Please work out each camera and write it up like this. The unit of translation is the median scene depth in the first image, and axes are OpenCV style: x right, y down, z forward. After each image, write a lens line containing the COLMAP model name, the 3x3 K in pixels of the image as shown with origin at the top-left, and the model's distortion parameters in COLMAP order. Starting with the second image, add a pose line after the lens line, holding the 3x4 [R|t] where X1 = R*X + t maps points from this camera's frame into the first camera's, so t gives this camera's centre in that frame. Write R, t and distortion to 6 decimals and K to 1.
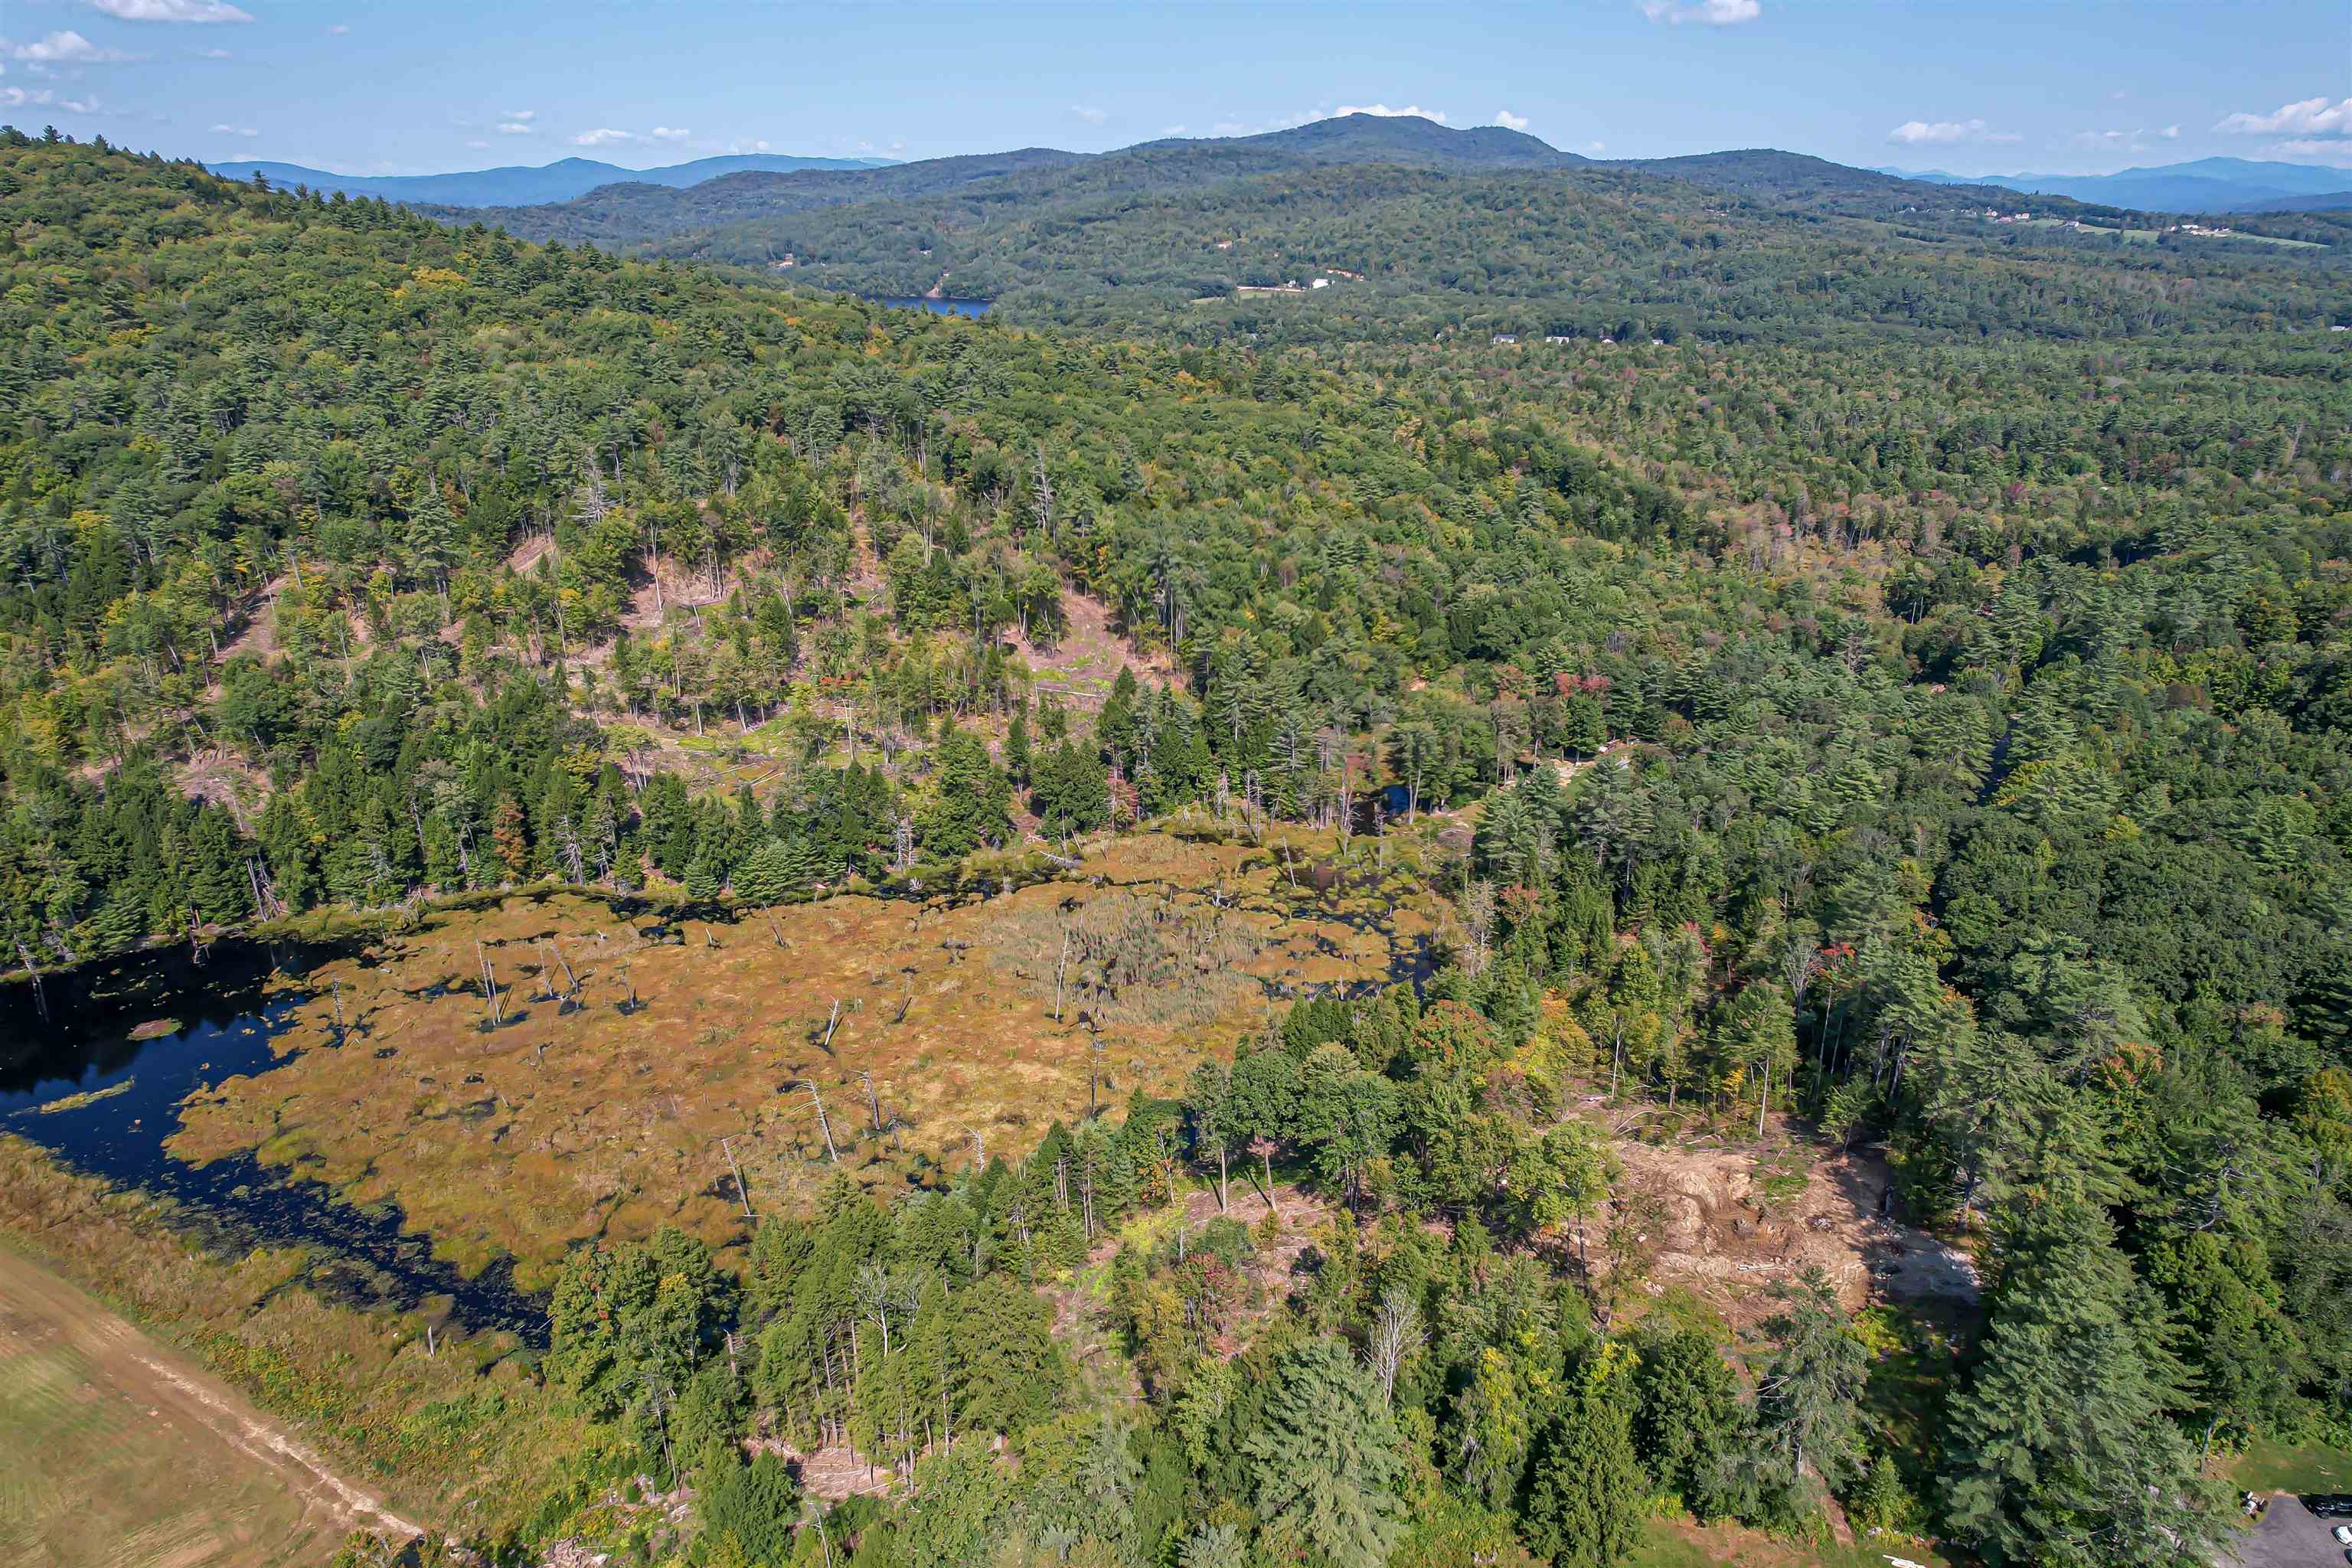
lens RADIAL K [[1510.5, 0, 1176.0], [0, 1510.5, 784.0], [0, 0, 1]] dist [-0.067058, 0.074980]
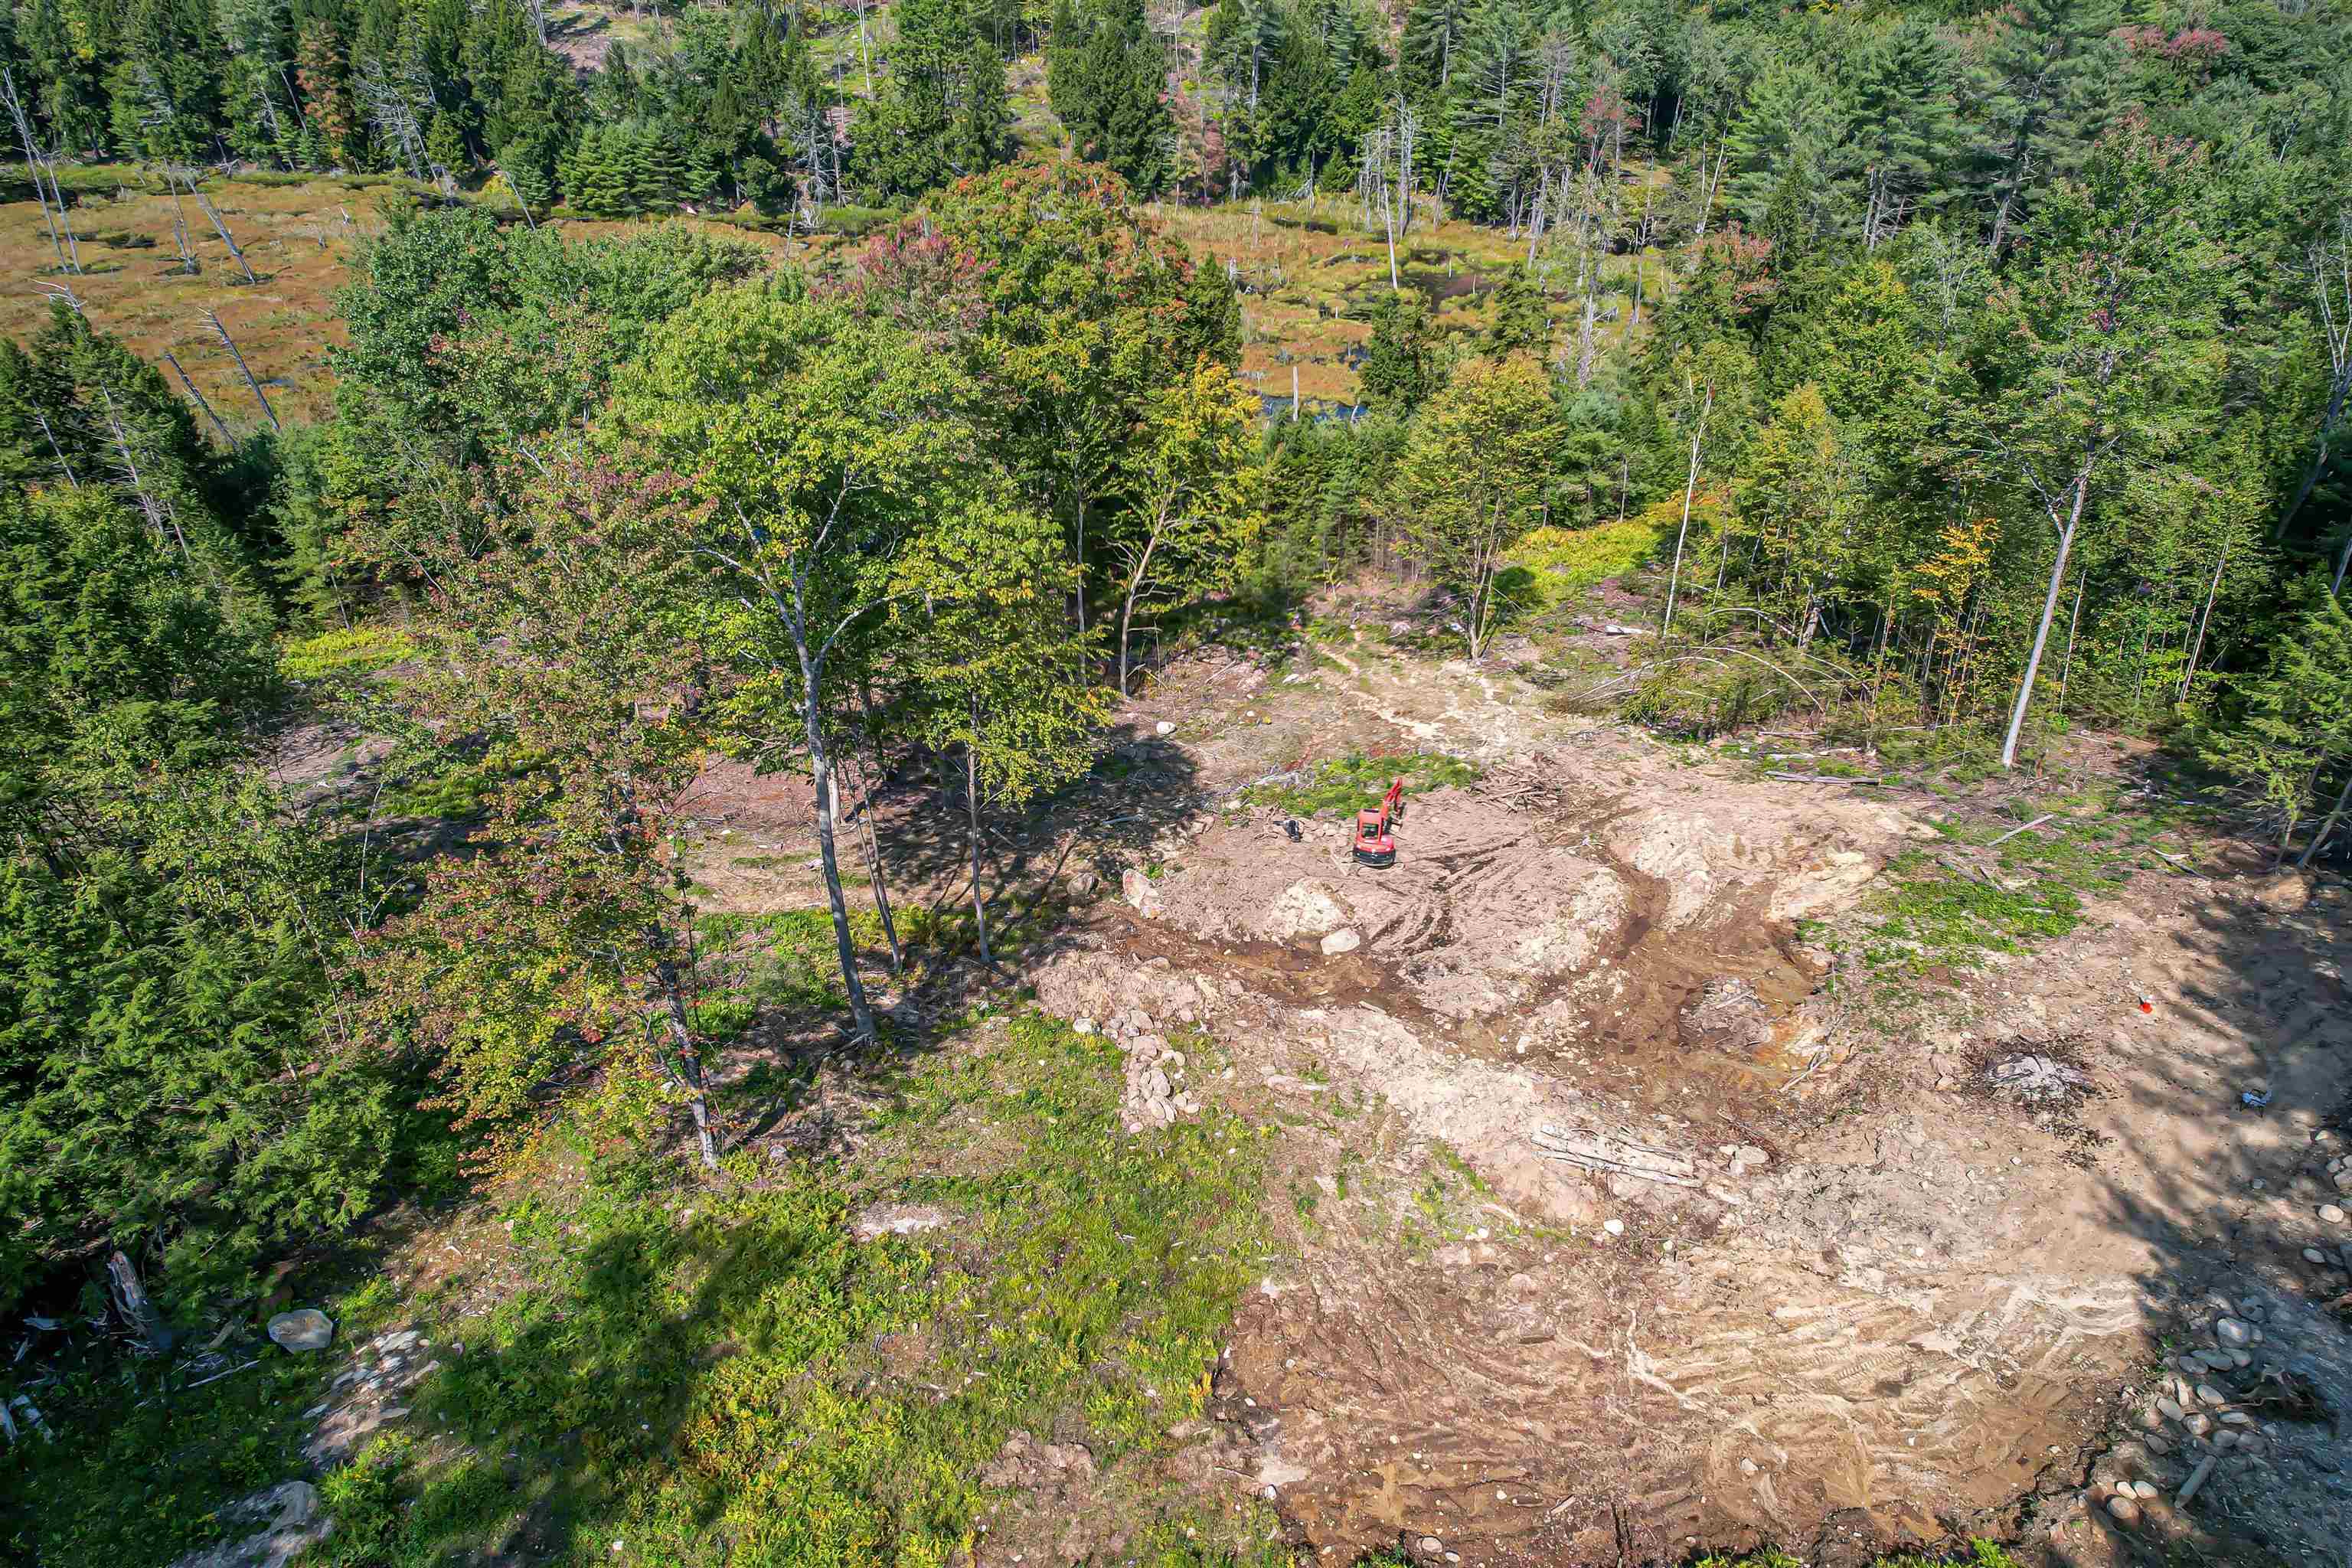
lens RADIAL K [[1510.5, 0, 1176.0], [0, 1510.5, 784.0], [0, 0, 1]] dist [-0.067058, 0.074980]
pose [[0.908171, 0.218705, -0.356924, 0.243896], [-0.146788, 0.964903, 0.217751, 0.139780], [0.392020, -0.145363, 0.908400, 0.473196]]
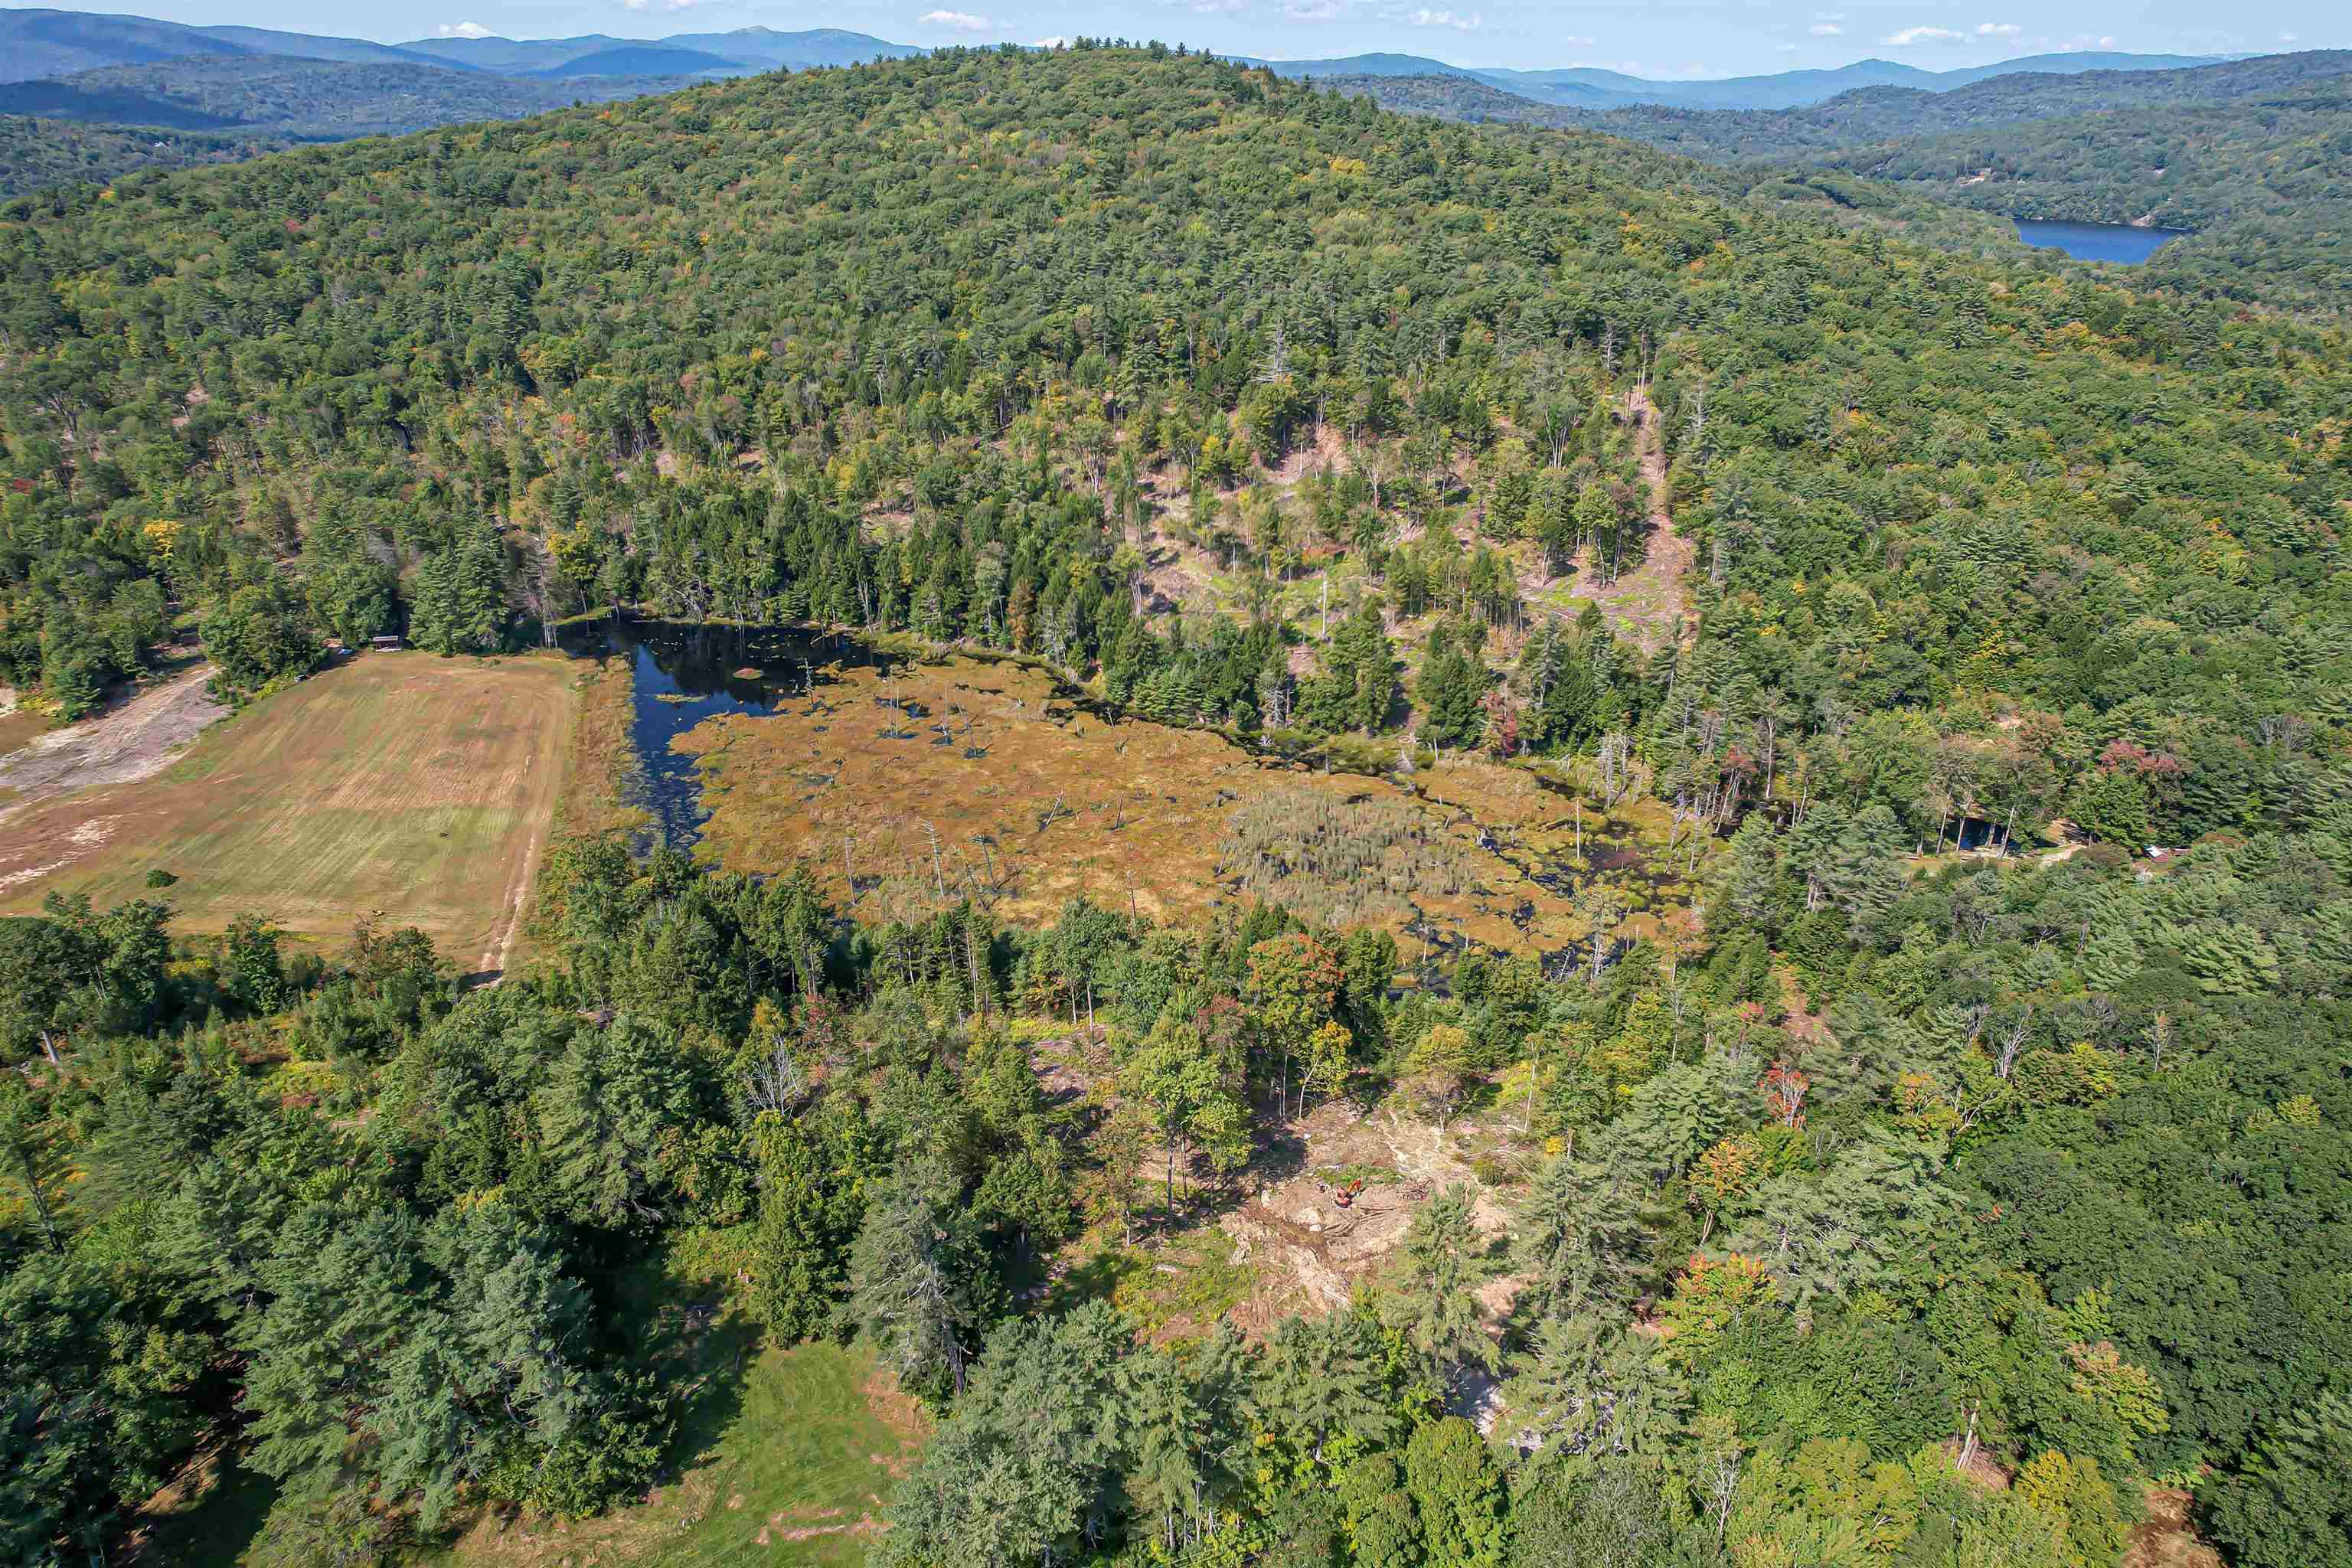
lens RADIAL K [[1510.5, 0, 1176.0], [0, 1510.5, 784.0], [0, 0, 1]] dist [-0.067058, 0.074980]
pose [[0.714201, 0.292900, -0.635709, 0.492698], [-0.257903, 0.954454, 0.150014, -0.051627], [0.650694, 0.056811, 0.757212, 0.140273]]
